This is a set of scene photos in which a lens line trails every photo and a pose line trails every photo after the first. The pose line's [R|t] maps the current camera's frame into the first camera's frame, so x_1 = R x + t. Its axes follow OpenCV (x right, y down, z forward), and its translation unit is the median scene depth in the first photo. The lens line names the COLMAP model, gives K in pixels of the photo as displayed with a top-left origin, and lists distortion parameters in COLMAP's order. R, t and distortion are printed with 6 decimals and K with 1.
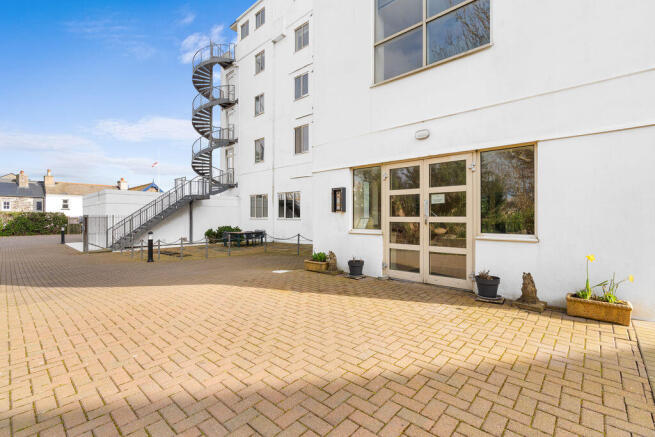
lens RADIAL K [[297.0, 0, 325.5], [0, 297.0, 217.7], [0, 0, 1]] dist [0.001892, -0.000130]
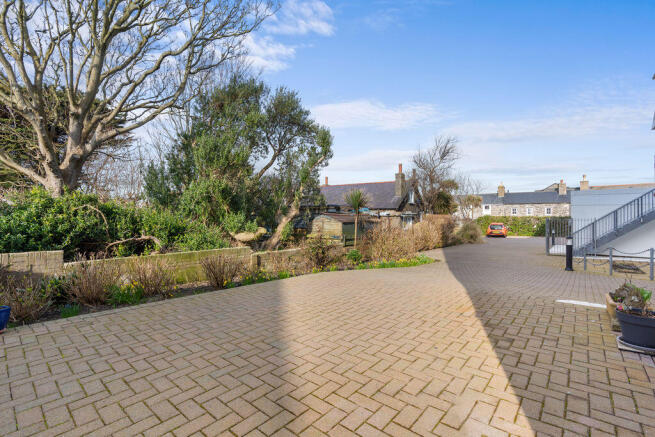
lens RADIAL K [[297.0, 0, 325.8], [0, 297.0, 218.8], [0, 0, 1]] dist [0.001892, -0.000130]
pose [[0.021108, -0.004865, -0.999765, 0.272965], [-0.007199, 0.999961, -0.005018, 0.005813], [0.999751, 0.007303, 0.021072, 0.264125]]
